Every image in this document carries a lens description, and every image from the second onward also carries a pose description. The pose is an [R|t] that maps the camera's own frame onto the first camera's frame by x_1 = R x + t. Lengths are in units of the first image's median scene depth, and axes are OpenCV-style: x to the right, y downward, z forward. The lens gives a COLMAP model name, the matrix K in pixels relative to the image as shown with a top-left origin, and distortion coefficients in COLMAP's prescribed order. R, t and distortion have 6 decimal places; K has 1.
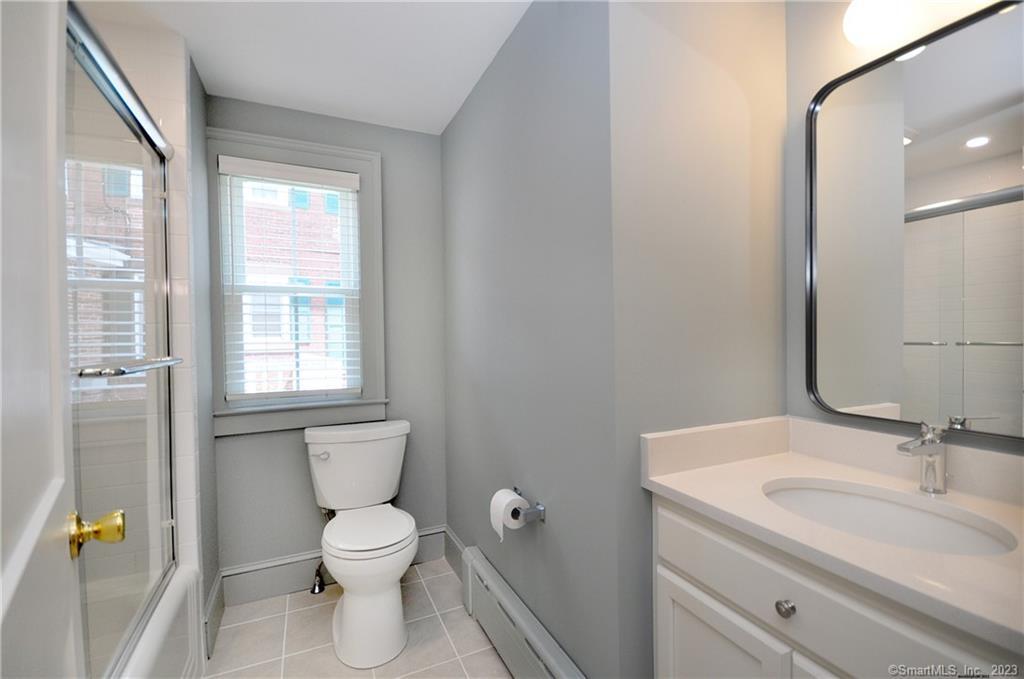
lens RADIAL K [[443.7, 0, 512.4], [0, 443.7, 350.5], [0, 0, 1]] dist [0.001852, 0.000250]
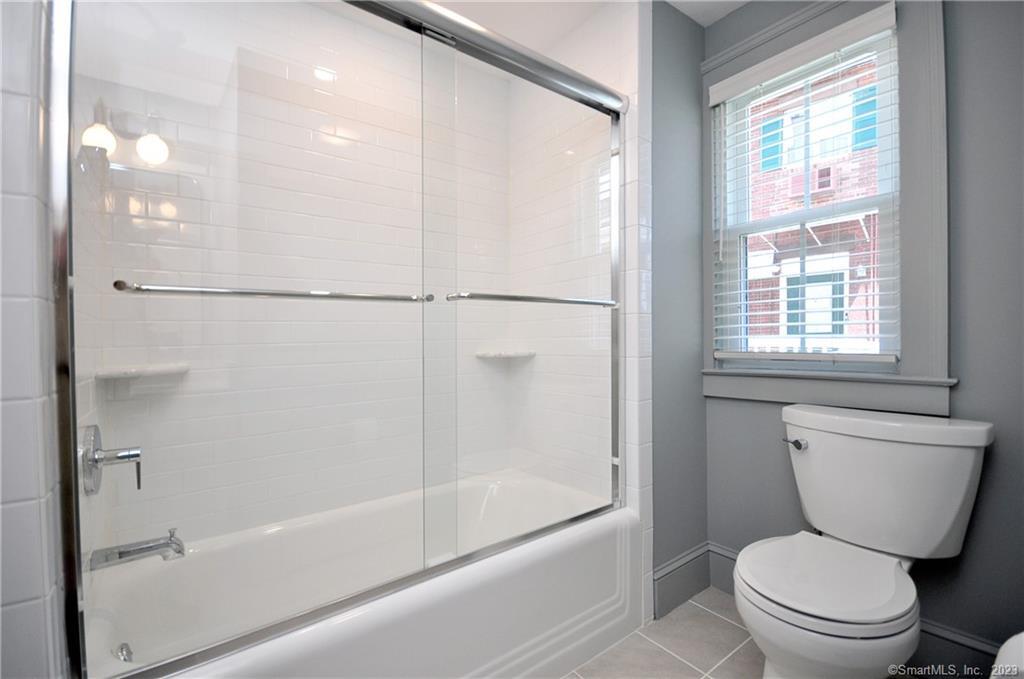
lens RADIAL K [[456.1, 0, 516.7], [0, 456.1, 337.7], [0, 0, 1]] dist [-0.000657, -0.000365]
pose [[0.200860, 0.003653, -0.979613, 0.178928], [-0.011322, 0.999935, 0.001407, 0.074494], [0.979554, 0.010809, 0.200889, 0.417775]]
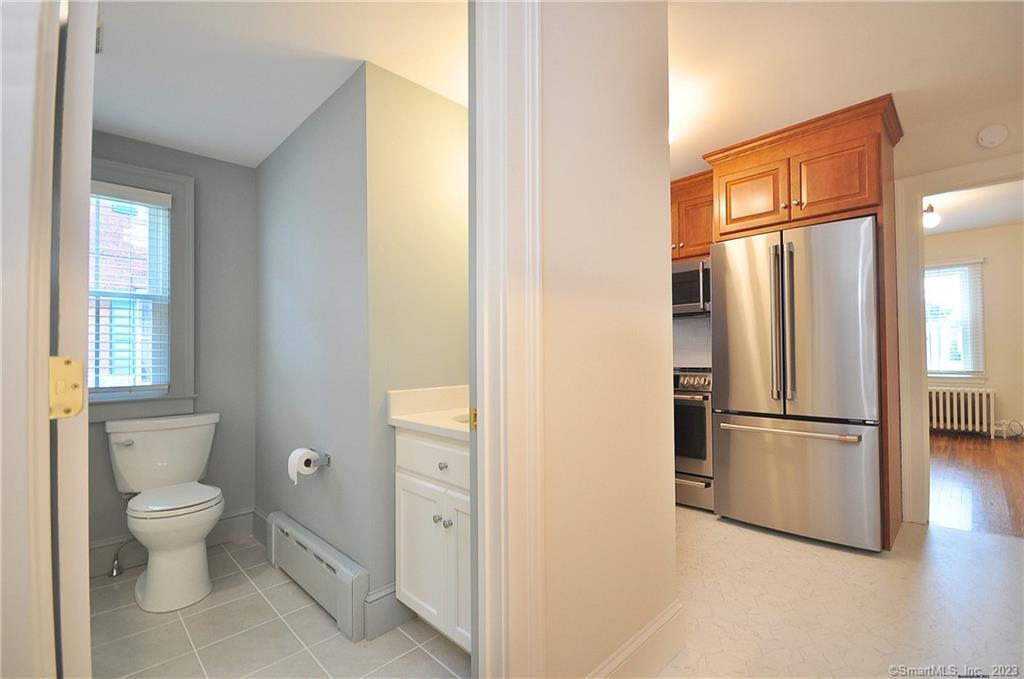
lens RADIAL K [[445.1, 0, 513.7], [0, 445.1, 346.0], [0, 0, 1]] dist [0.042978, -0.030541]
pose [[0.942403, 0.005043, 0.334442, 0.103771], [0.014444, 0.998340, -0.055754, 0.071828], [-0.334168, 0.057374, 0.940765, -0.392059]]
